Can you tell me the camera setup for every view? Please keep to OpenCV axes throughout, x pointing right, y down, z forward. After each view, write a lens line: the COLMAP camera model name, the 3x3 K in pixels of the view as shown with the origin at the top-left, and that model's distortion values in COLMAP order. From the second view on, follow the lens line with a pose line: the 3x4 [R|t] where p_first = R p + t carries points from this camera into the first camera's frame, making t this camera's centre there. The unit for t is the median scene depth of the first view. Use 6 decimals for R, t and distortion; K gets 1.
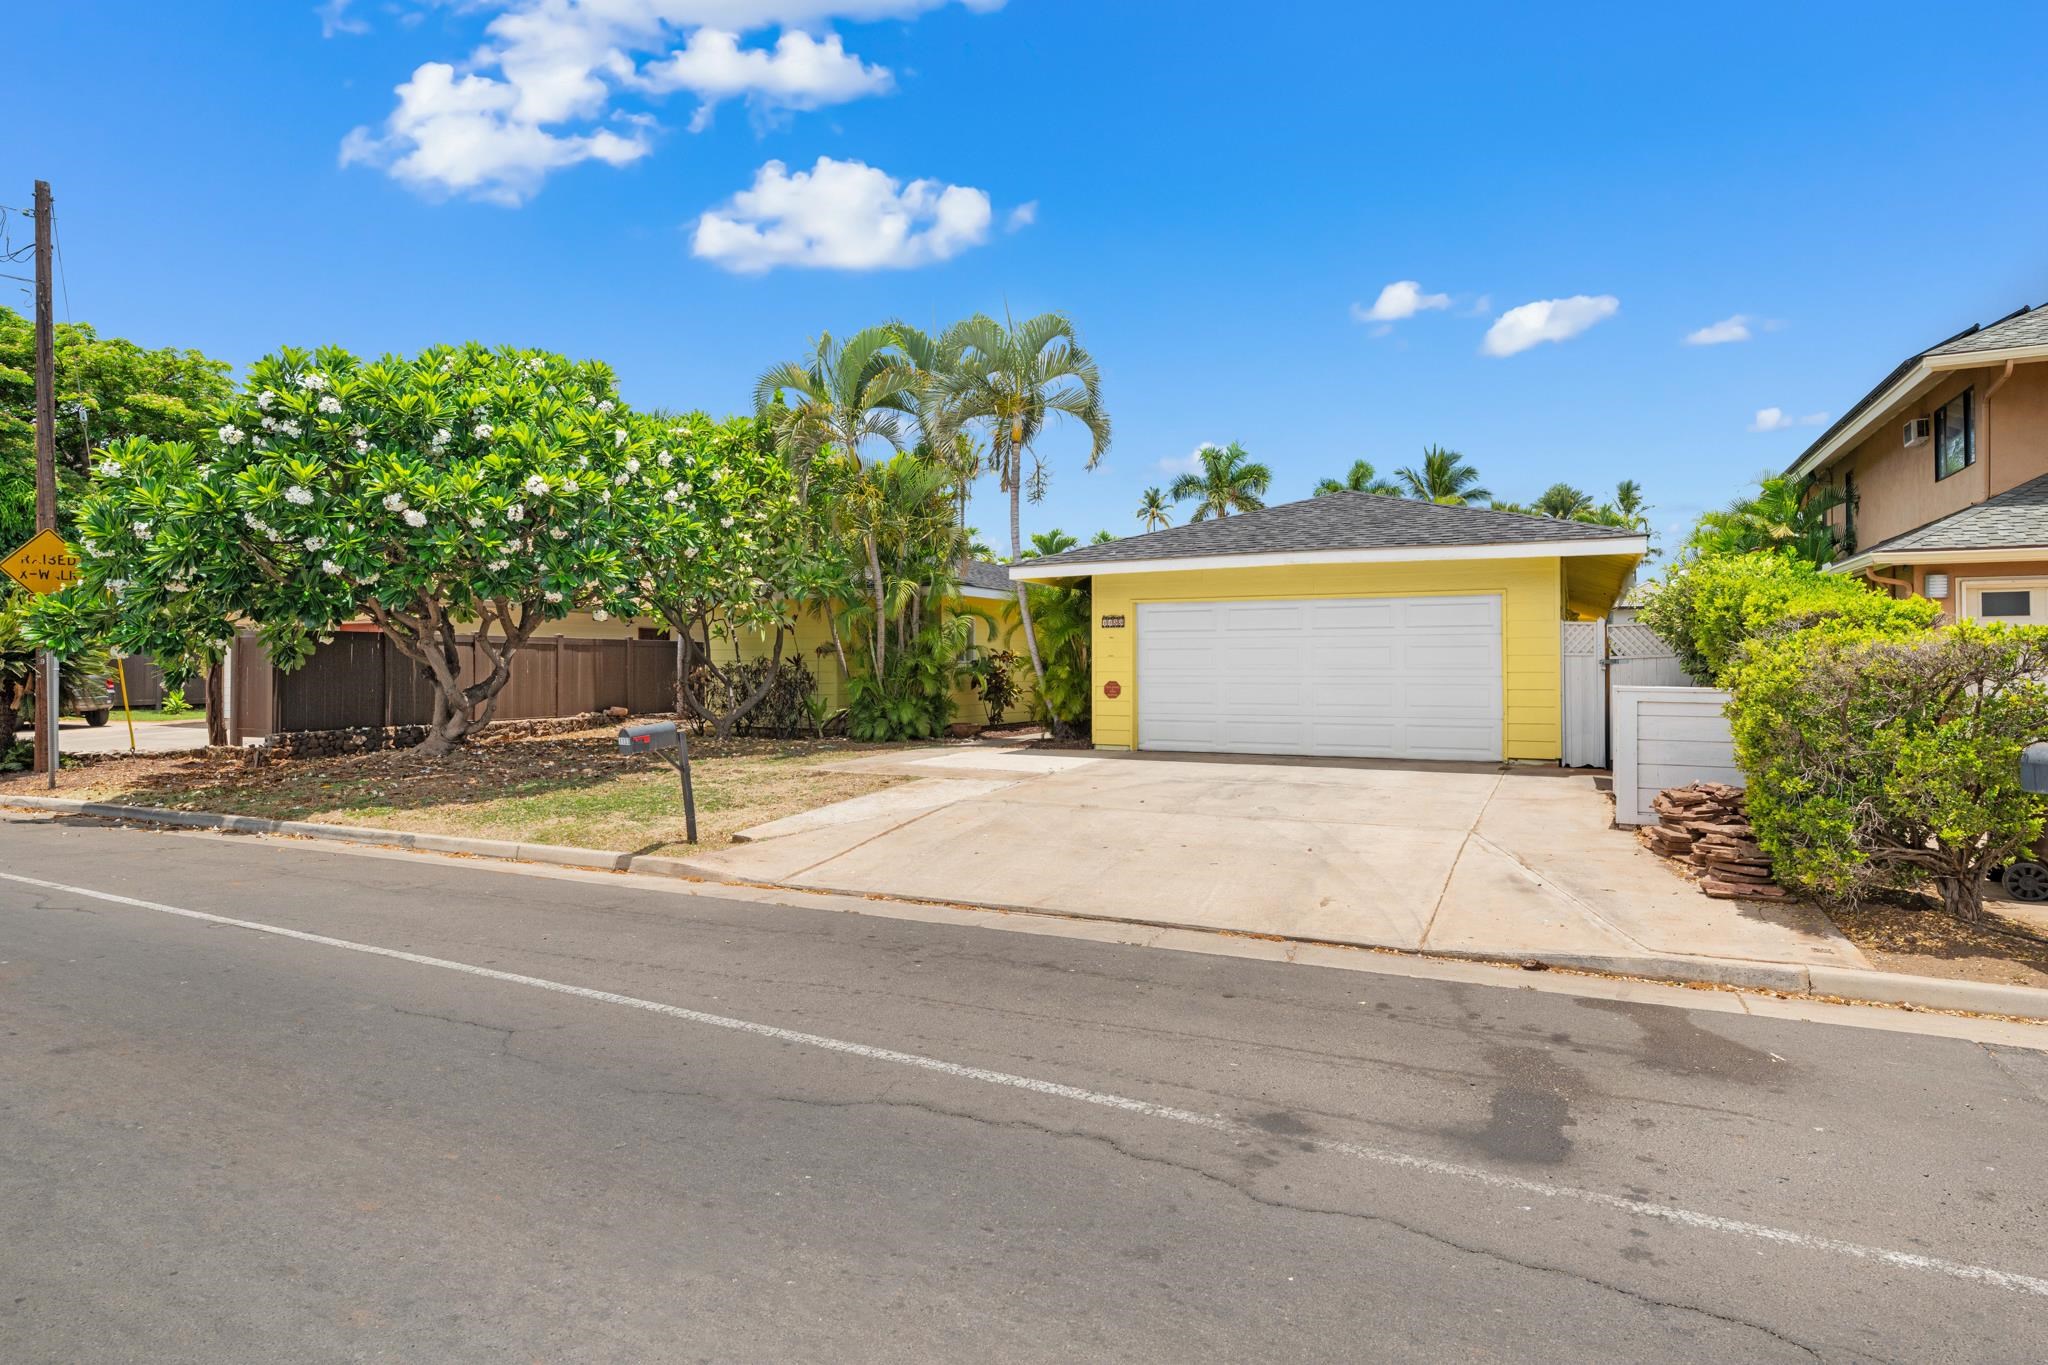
lens RADIAL K [[1096.3, 0, 1024.0], [0, 1096.3, 682.5], [0, 0, 1]] dist [0.000166, 0.000009]
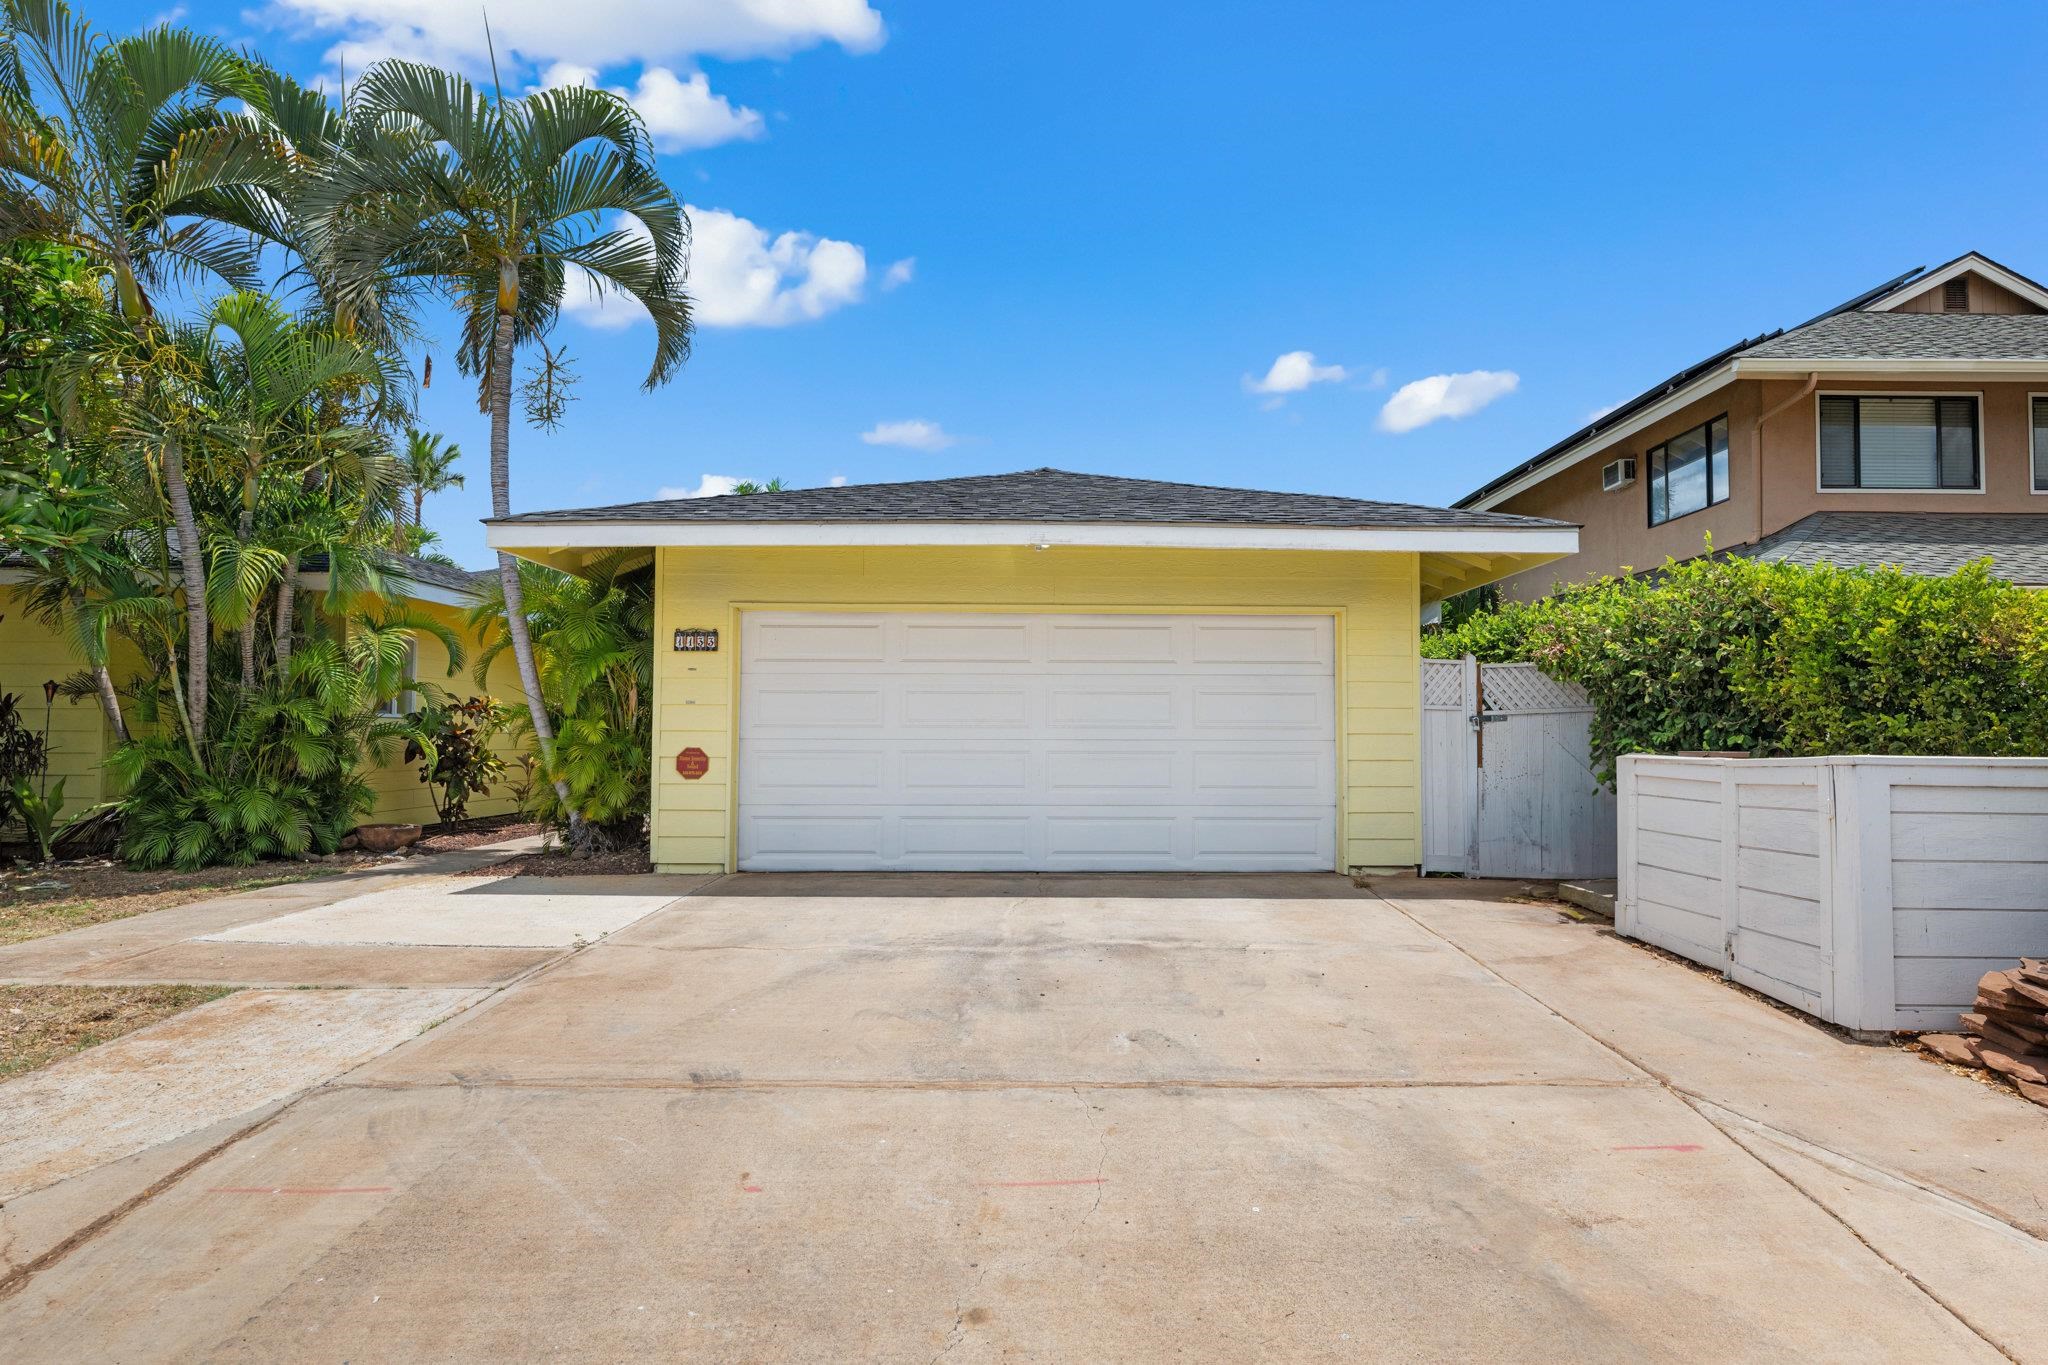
lens RADIAL K [[1117.0, 0, 1079.5], [0, 1117.0, 693.5], [0, 0, 1]] dist [-0.000134, 0.000950]
pose [[0.887581, 0.022566, 0.460098, -0.005480], [0.001305, 0.998672, -0.051498, 0.000501], [-0.460649, 0.046309, 0.886374, 0.366133]]
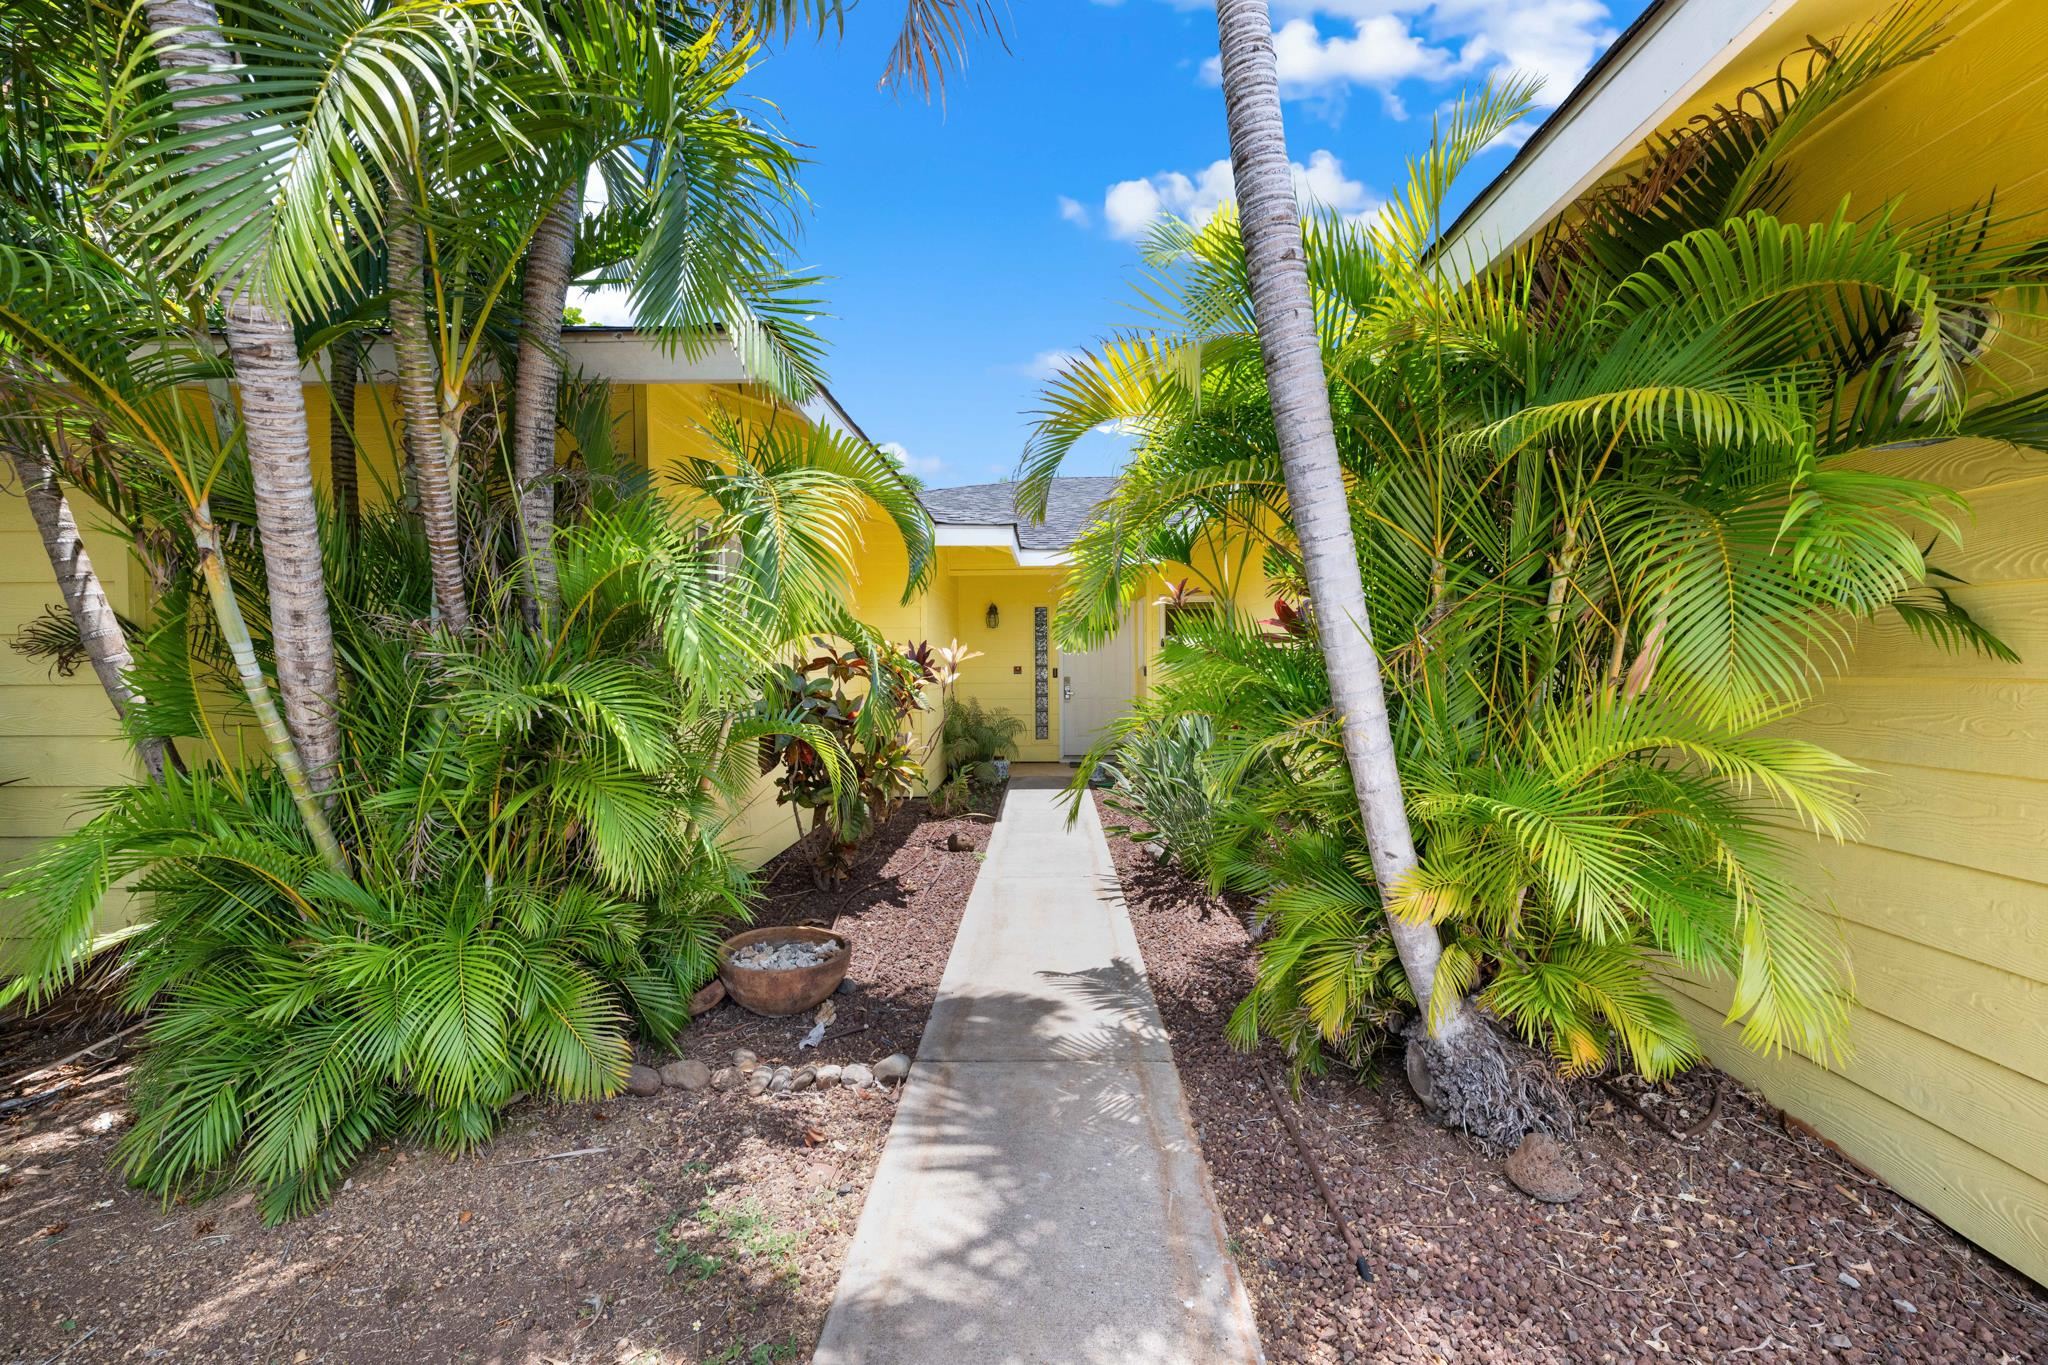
lens RADIAL K [[819.4, 0, 1017.4], [0, 819.4, 676.0], [0, 0, 1]] dist [0.000453, 0.000140]
pose [[0.912923, -0.013686, 0.407901, -0.085677], [0.014256, 0.999897, 0.001642, -0.022755], [-0.407882, 0.004316, 0.913025, 0.883555]]
